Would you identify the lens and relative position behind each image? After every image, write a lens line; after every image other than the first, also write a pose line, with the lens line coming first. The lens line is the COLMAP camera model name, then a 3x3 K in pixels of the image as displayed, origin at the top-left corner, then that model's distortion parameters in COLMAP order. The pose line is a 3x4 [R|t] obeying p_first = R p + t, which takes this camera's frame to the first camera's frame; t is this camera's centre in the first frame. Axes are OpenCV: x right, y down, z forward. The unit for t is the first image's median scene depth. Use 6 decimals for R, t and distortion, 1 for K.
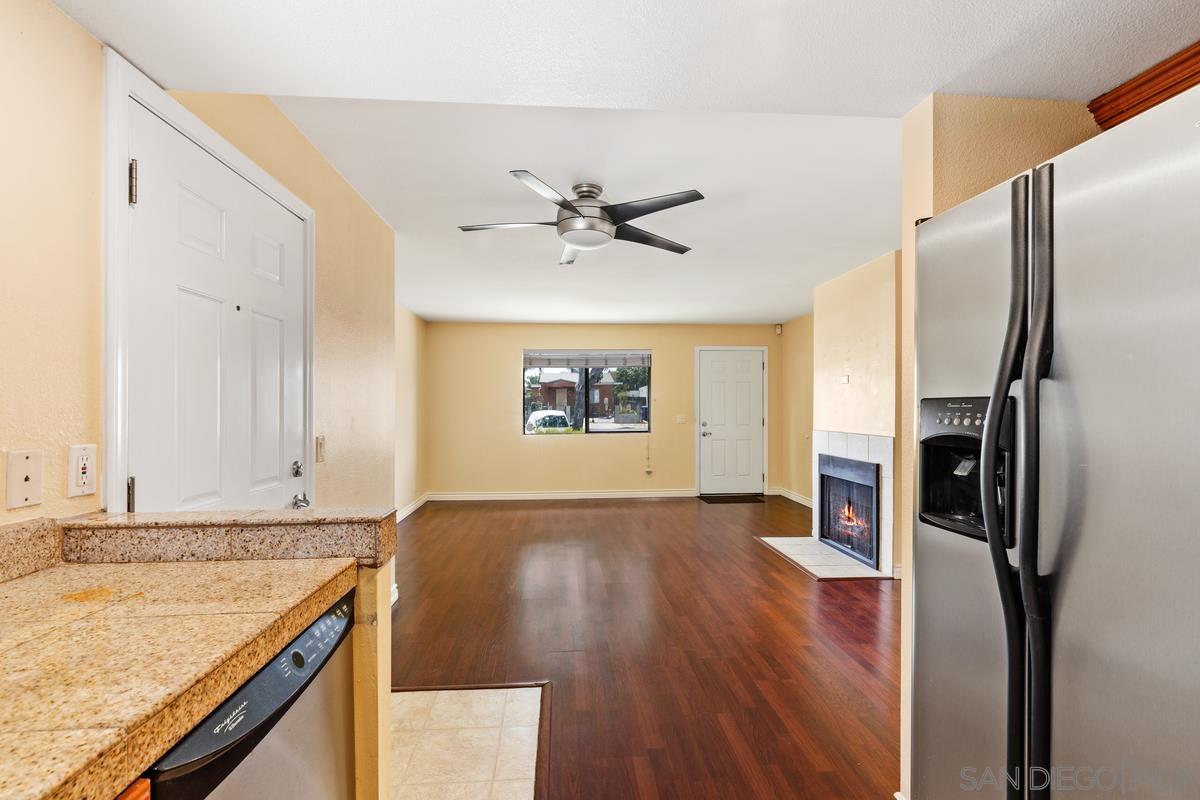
lens RADIAL K [[537.8, 0, 600.0], [0, 537.8, 408.5], [0, 0, 1]] dist [-0.006880, -0.001210]
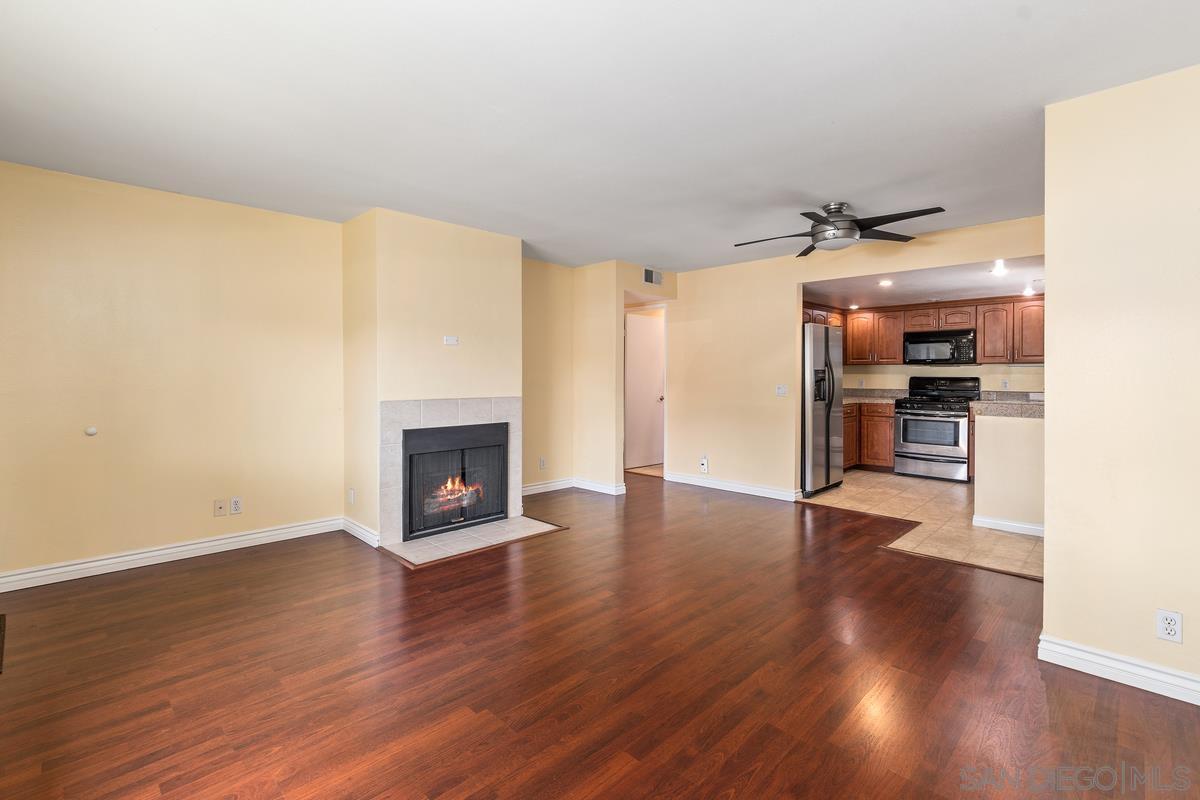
lens RADIAL K [[537.8, 0, 597.8], [0, 537.8, 375.4], [0, 0, 1]] dist [-0.006880, -0.001210]
pose [[-0.645097, -0.004001, 0.764091, -0.411635], [0.000815, 0.999982, 0.005924, -0.000286], [-0.764101, 0.004445, -0.645082, 1.431471]]
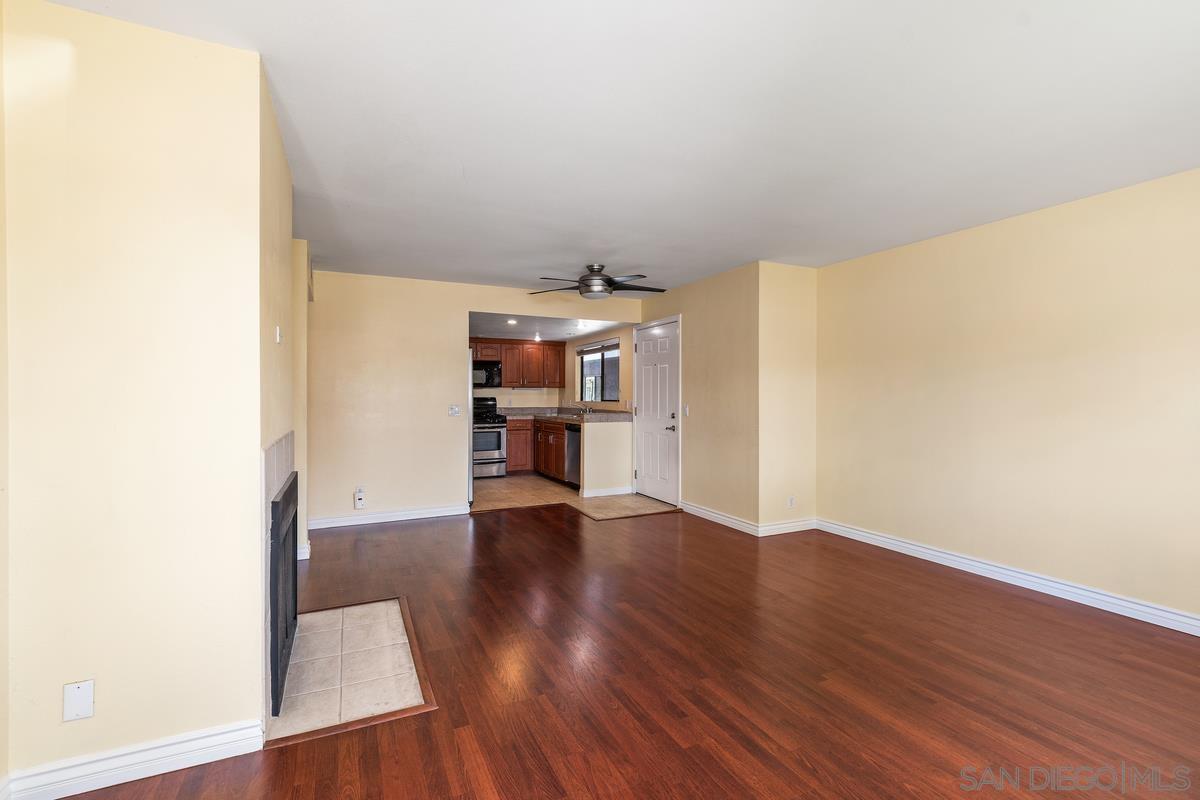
lens RADIAL K [[537.8, 0, 590.5], [0, 537.8, 390.7], [0, 0, 1]] dist [-0.006880, -0.001210]
pose [[-0.938778, -0.004918, -0.344487, 0.364263], [-0.002886, 0.999975, -0.006413, 0.001860], [0.344510, -0.005026, -0.938769, 1.631742]]
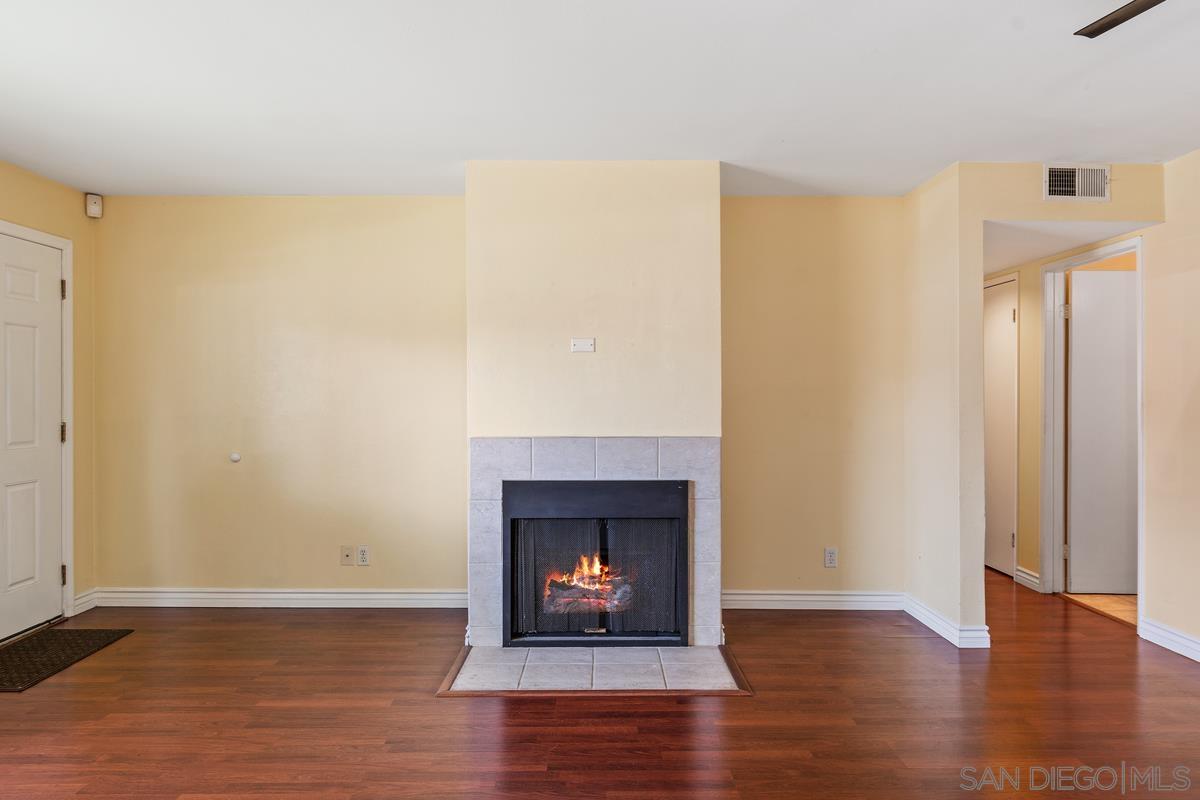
lens RADIAL K [[749.2, 0, 592.5], [0, 749.2, 389.4], [0, 0, 1]] dist [0.003683, -0.003044]
pose [[0.069204, 0.006115, 0.997584, -0.355506], [0.004153, 0.999971, -0.006418, -0.000858], [-0.997594, 0.004587, 0.069177, 0.956792]]
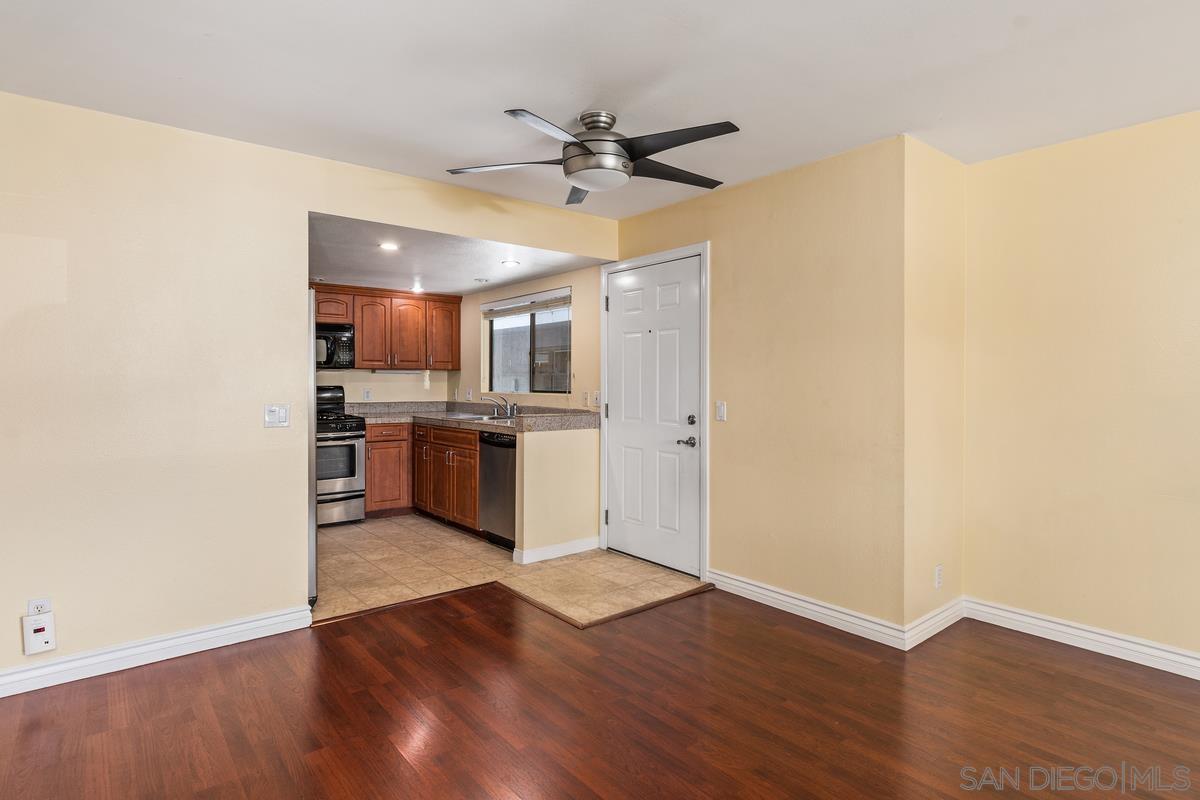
lens RADIAL K [[634.0, 0, 592.6], [0, 634.0, 387.5], [0, 0, 1]] dist [0.006407, -0.004893]
pose [[-0.829370, 0.002947, -0.558693, 0.334316], [-0.004619, 0.999916, 0.012131, -0.001298], [0.558681, 0.012641, -0.829286, 1.133499]]
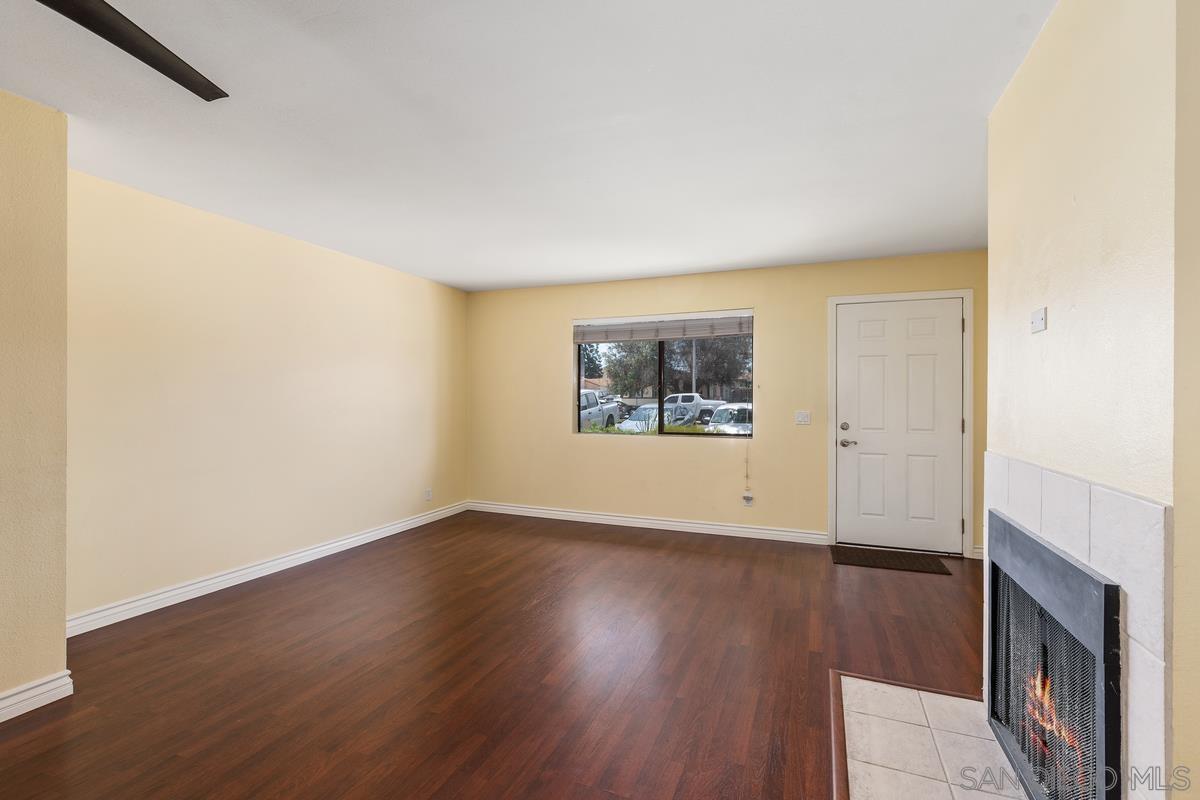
lens RADIAL K [[537.8, 0, 601.3], [0, 537.8, 400.1], [0, 0, 1]] dist [-0.006880, -0.001210]
pose [[0.893209, 0.005603, -0.449607, 0.363380], [-0.005452, 0.999984, 0.001629, 0.000271], [0.449608, 0.000996, 0.893225, 0.555820]]
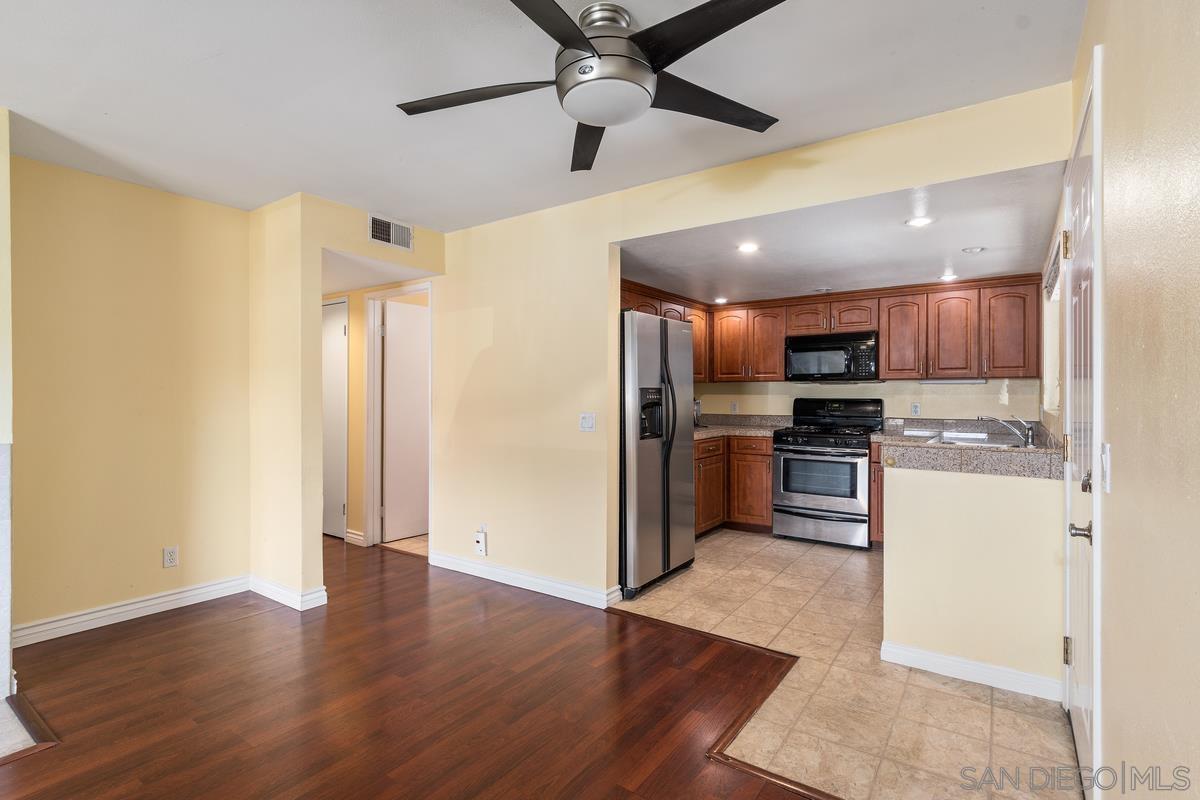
lens RADIAL K [[570.1, 0, 598.4], [0, 570.1, 395.8], [0, 0, 1]] dist [-0.003223, 0.000299]
pose [[-0.765334, -0.003025, 0.643626, -0.263981], [0.001406, 0.999979, 0.006372, 0.000500], [-0.643632, 0.005782, -0.765313, 0.924307]]
